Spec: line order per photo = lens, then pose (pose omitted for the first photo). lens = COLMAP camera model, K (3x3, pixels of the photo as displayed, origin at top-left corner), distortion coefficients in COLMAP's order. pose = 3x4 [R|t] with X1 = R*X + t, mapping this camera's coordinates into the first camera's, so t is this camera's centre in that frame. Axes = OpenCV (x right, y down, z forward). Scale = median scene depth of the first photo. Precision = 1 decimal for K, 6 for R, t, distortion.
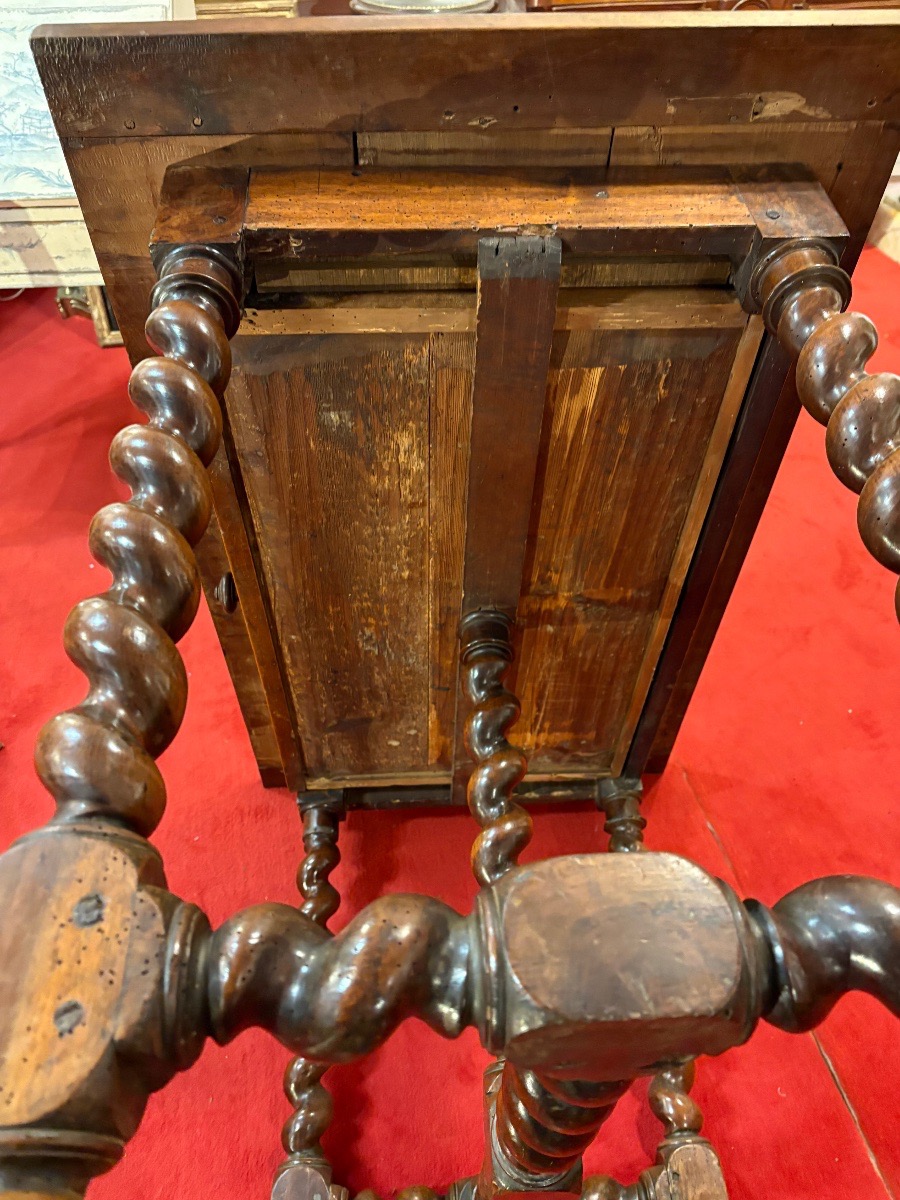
lens RADIAL K [[918.1, 0, 450.0], [0, 918.1, 600.0], [0, 0, 1]] dist [0.032928, -0.088184]
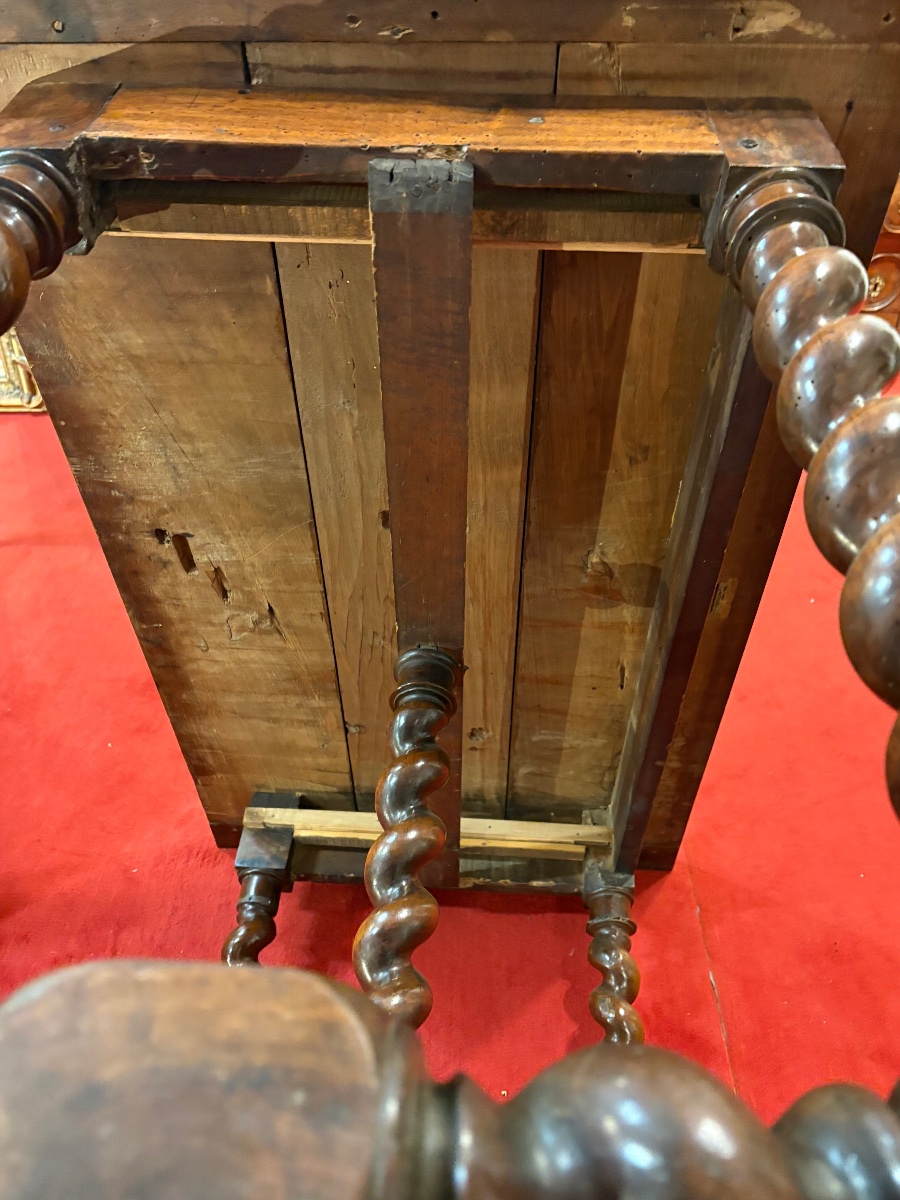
lens RADIAL K [[922.6, 0, 450.0], [0, 922.6, 600.0], [0, 0, 1]] dist [0.059867, -0.114080]
pose [[0.994082, 0.066578, -0.085837, 0.183276], [-0.073453, 0.994118, -0.079583, 0.045010], [0.080033, 0.085417, 0.993126, 0.218519]]
